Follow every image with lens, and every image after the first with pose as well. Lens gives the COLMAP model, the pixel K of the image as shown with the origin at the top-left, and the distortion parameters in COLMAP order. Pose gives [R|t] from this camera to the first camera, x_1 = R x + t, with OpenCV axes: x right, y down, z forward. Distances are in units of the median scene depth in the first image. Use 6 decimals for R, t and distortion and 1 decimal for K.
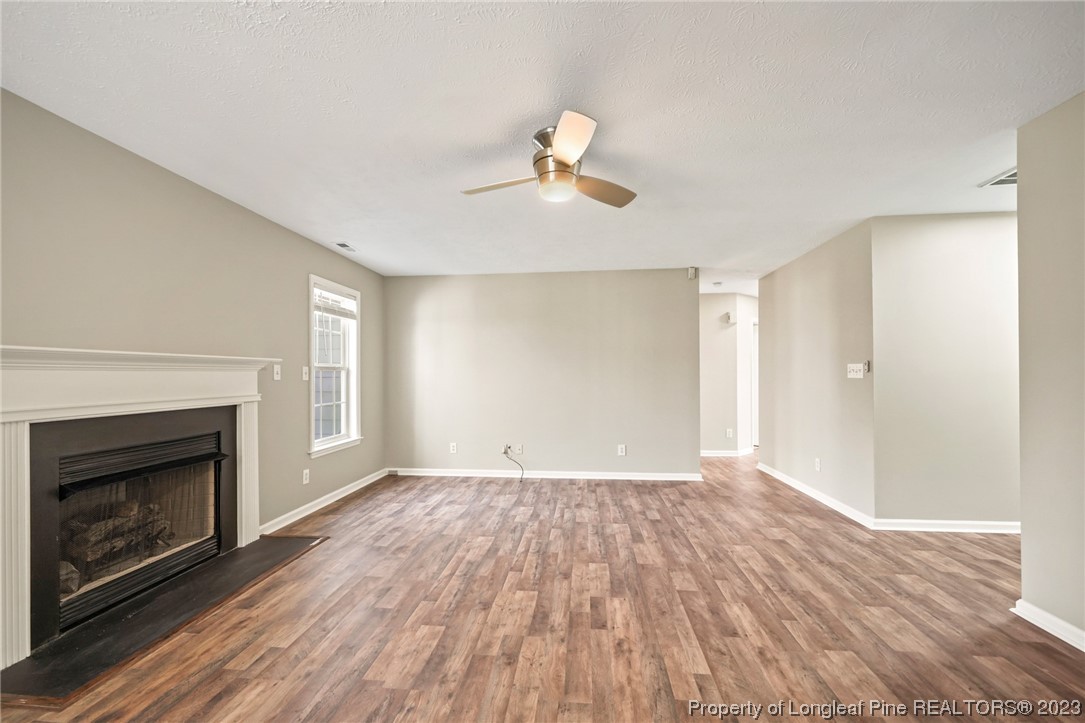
lens RADIAL K [[461.2, 0, 535.5], [0, 461.2, 371.9], [0, 0, 1]] dist [0.004854, 0.000960]
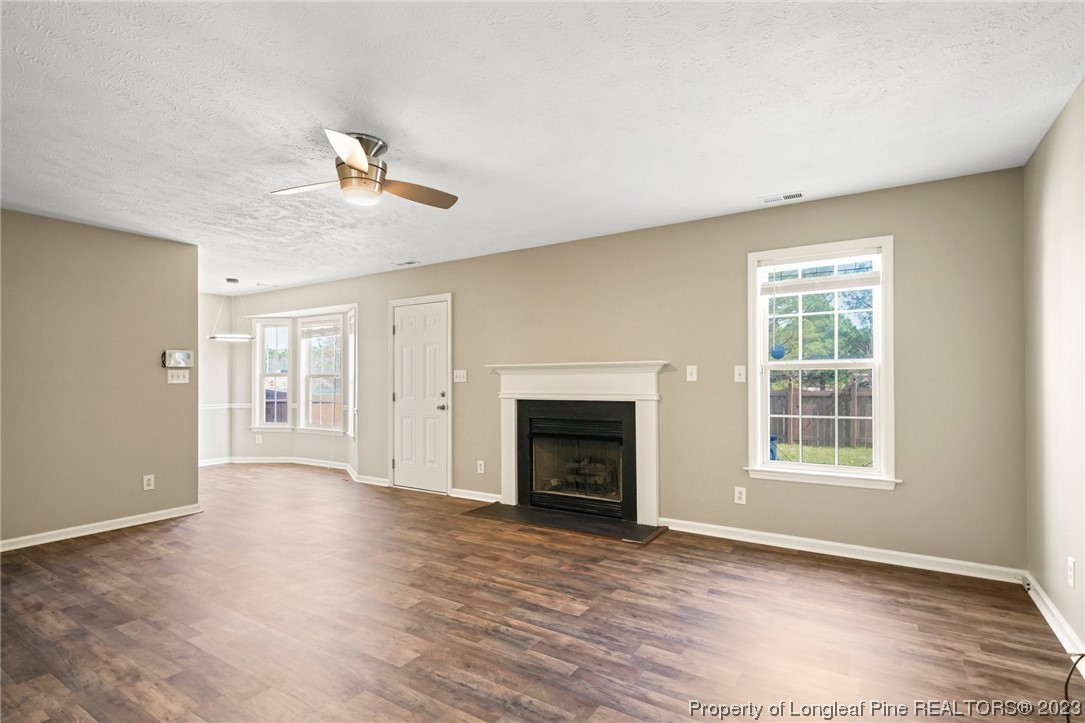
lens RADIAL K [[524.6, 0, 532.0], [0, 524.6, 376.2], [0, 0, 1]] dist [0.005514, 0.000306]
pose [[-0.461281, 0.000728, -0.887254, 0.729418], [0.012879, 0.999900, -0.005875, 0.011057], [0.887161, -0.014137, -0.461244, 1.513045]]
